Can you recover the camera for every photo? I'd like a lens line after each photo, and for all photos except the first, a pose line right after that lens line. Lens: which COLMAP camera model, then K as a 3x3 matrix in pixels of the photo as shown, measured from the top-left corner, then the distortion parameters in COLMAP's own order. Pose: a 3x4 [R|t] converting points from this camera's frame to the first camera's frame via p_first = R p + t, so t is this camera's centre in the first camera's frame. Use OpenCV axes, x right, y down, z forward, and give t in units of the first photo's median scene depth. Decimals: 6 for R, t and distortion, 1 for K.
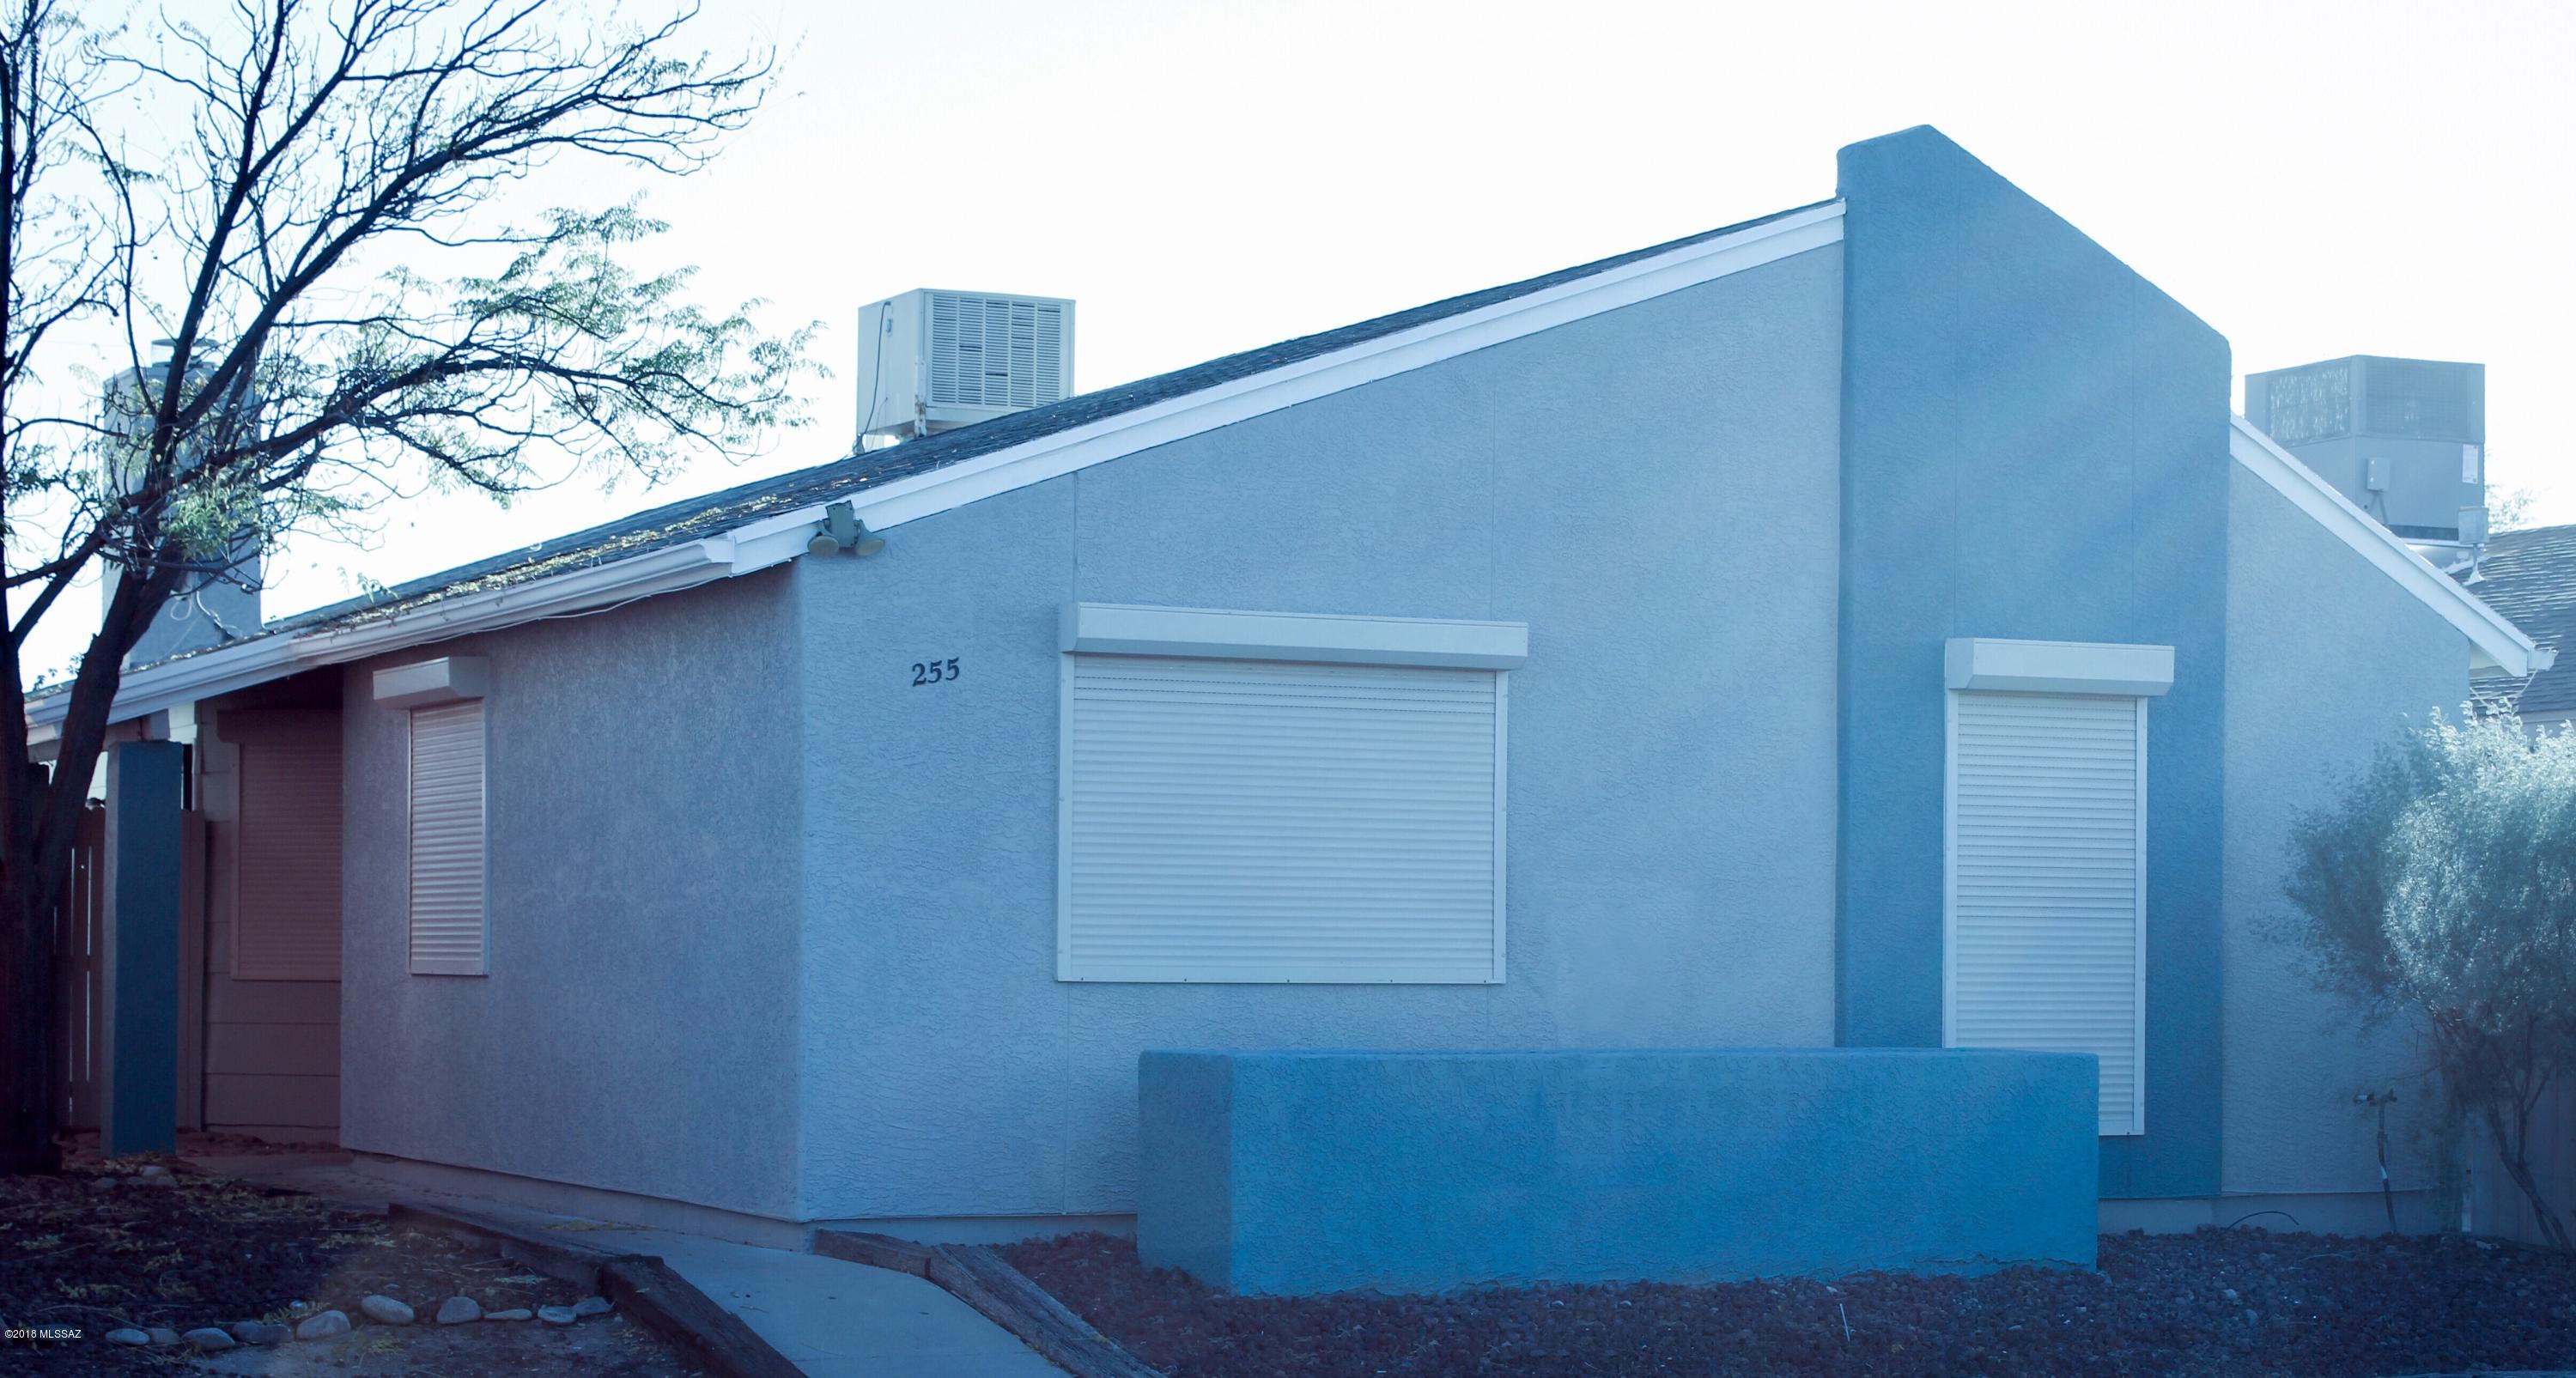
lens RADIAL K [[4511.9, 0, 1288.0], [0, 4511.9, 951.0], [0, 0, 1]] dist [-0.032416, -0.025925]
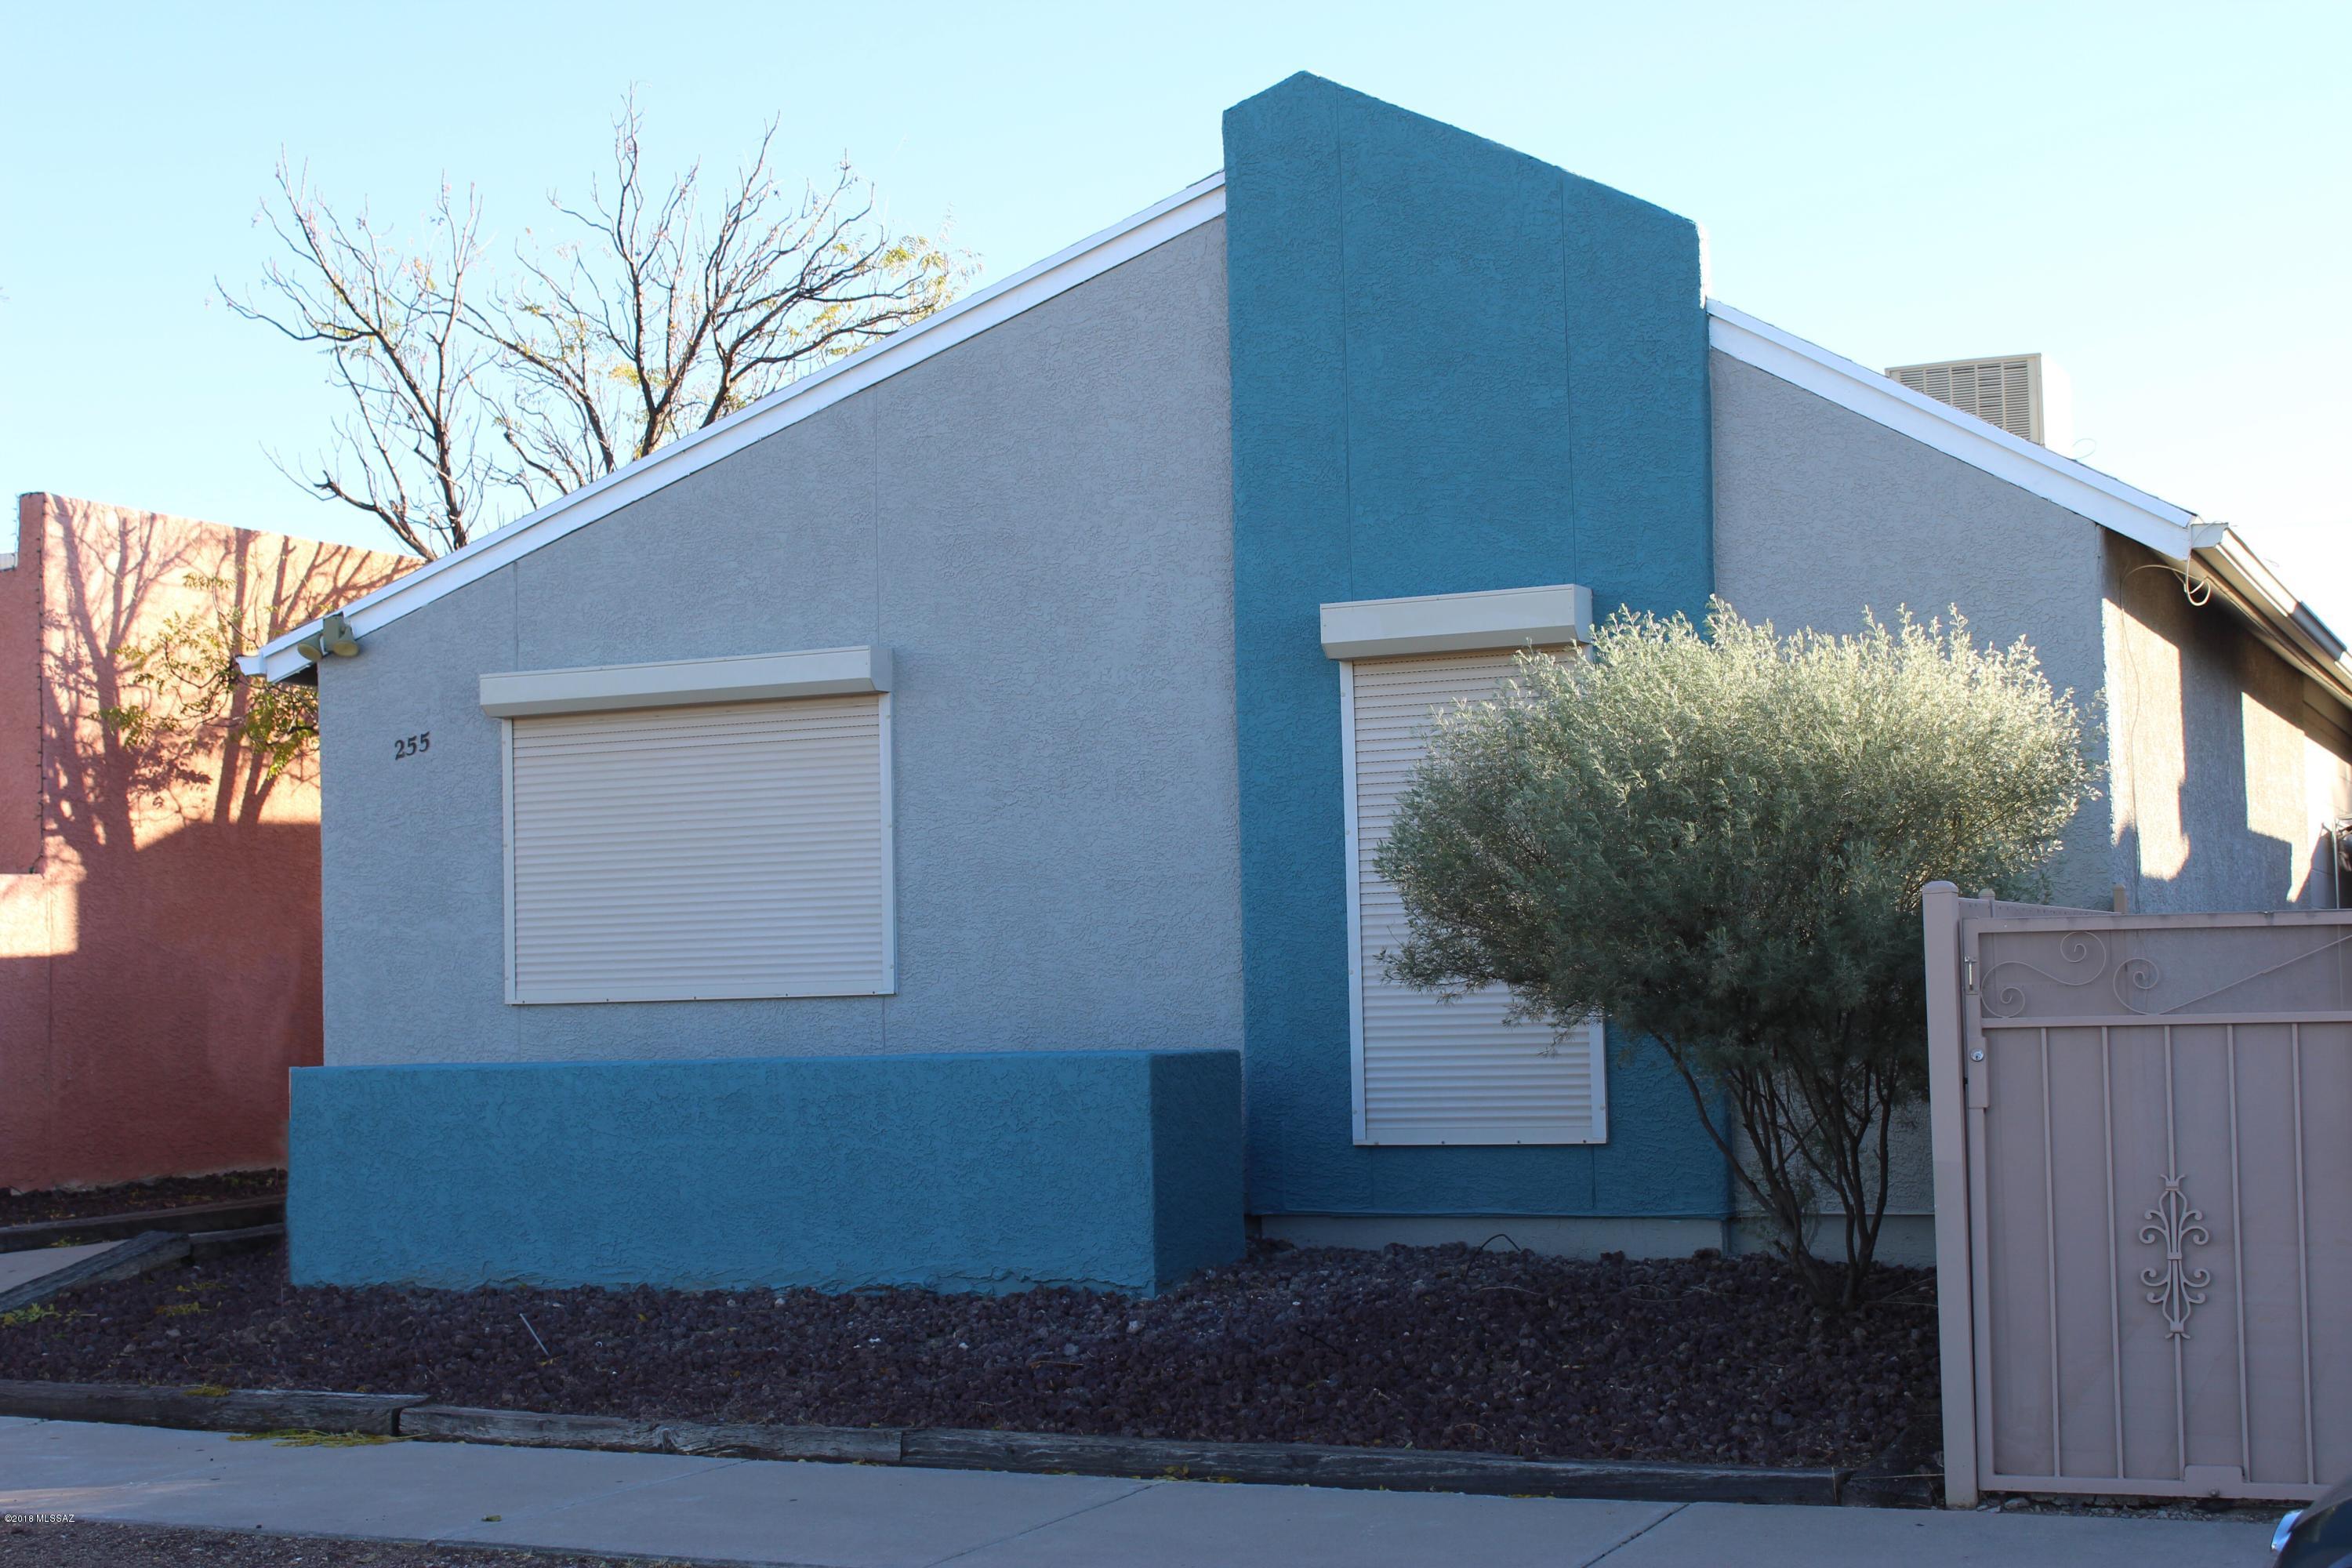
lens RADIAL K [[3352.2, 0, 1176.0], [0, 3352.2, 784.0], [0, 0, 1]] dist [-0.085127, -0.014333]
pose [[0.649355, -0.077224, -0.756554, 0.683528], [0.028979, 0.996621, -0.076855, 0.020380], [0.759933, 0.027982, 0.649399, 0.558010]]
